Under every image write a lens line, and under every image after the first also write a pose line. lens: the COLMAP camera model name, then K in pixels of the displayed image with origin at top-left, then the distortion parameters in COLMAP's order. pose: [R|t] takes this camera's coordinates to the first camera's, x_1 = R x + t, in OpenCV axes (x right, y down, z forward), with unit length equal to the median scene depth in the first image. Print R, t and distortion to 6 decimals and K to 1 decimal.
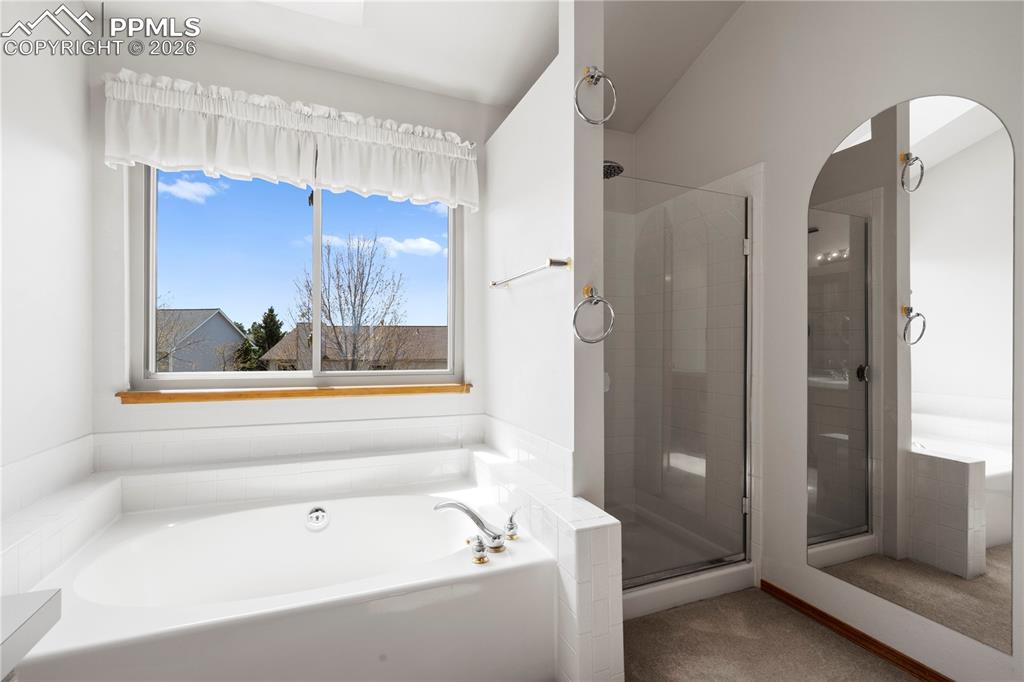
lens RADIAL K [[467.2, 0, 512.4], [0, 467.2, 348.8], [0, 0, 1]] dist [-0.005043, 0.004149]
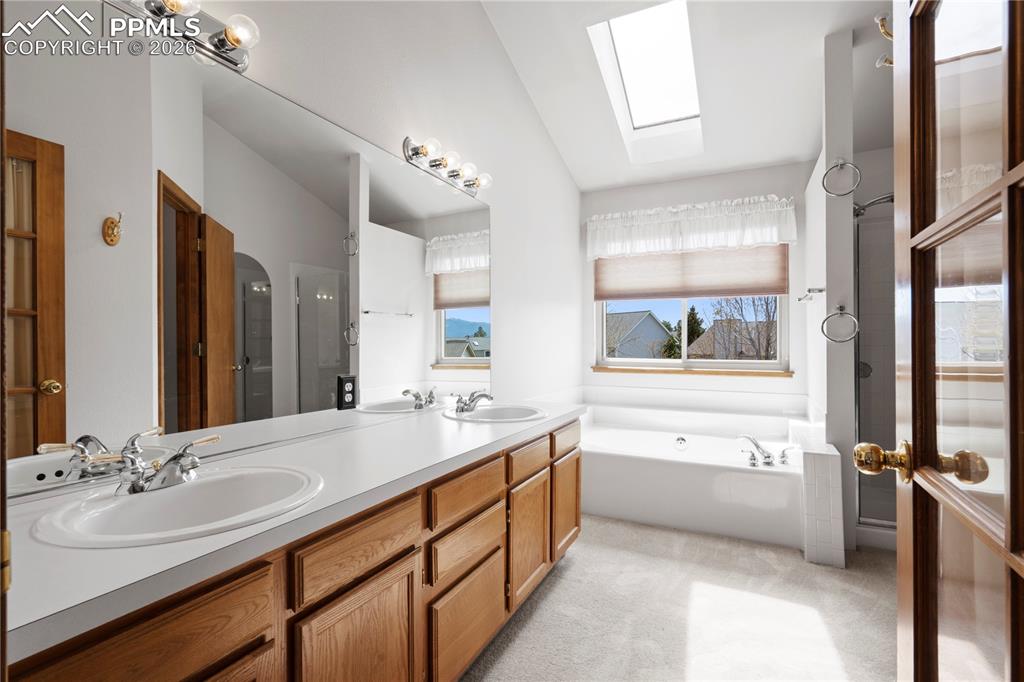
lens RADIAL K [[467.2, 0, 514.8], [0, 467.2, 344.4], [0, 0, 1]] dist [-0.005043, 0.004149]
pose [[0.657705, -0.002058, -0.753272, 0.479494], [0.003306, 0.999995, 0.000155, -0.006713], [0.753268, -0.002592, 0.657709, -0.603563]]
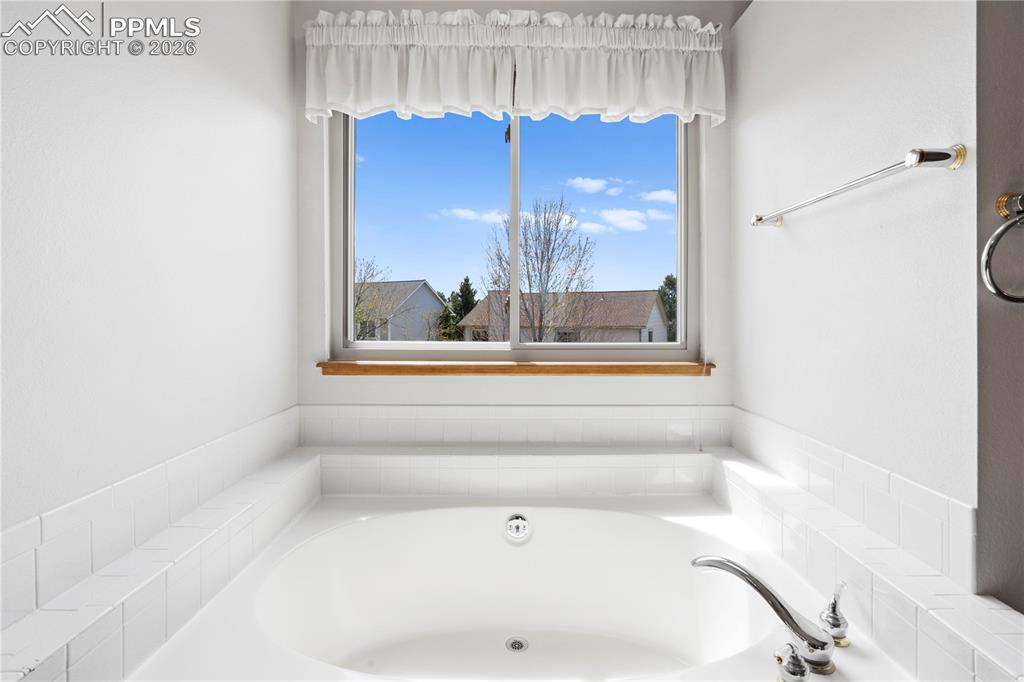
lens RADIAL K [[467.2, 0, 511.8], [0, 467.2, 317.0], [0, 0, 1]] dist [-0.005043, 0.004149]
pose [[0.928069, -0.001136, -0.372406, -0.126113], [0.002515, 0.999992, 0.003218, 0.000420], [0.372399, -0.003923, 0.928064, 0.250786]]
